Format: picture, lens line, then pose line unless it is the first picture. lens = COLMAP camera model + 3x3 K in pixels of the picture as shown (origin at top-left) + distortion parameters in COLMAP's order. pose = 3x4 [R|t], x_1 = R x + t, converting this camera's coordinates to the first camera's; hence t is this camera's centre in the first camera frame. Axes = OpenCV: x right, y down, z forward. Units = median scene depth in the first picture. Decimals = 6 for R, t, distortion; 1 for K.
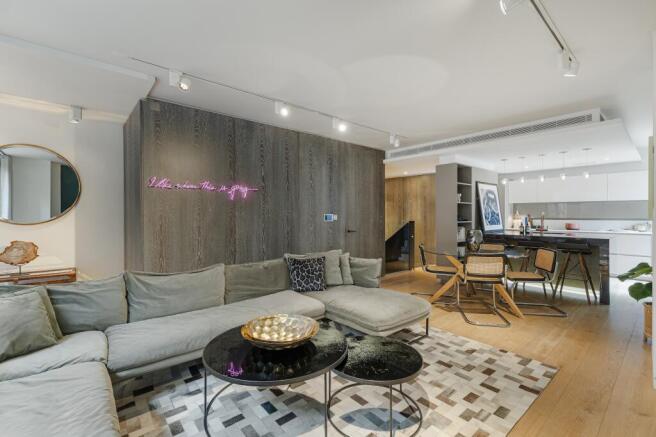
lens RADIAL K [[285.0, 0, 328.0], [0, 285.0, 218.5], [0, 0, 1]] dist [0.000734, 0.000012]
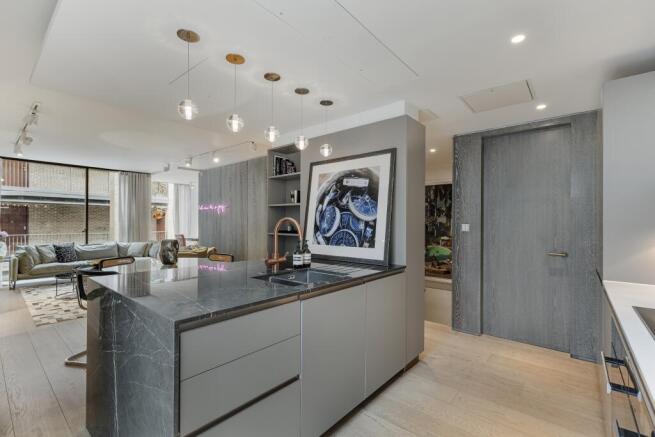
lens RADIAL K [[294.2, 0, 316.3], [0, 294.2, 226.5], [0, 0, 1]] dist [0.018614, 0.000020]
pose [[0.144308, 0.017851, -0.989372, 3.114392], [-0.019845, 0.999688, 0.015142, -0.052507], [0.989334, 0.017449, 0.144618, 2.661619]]
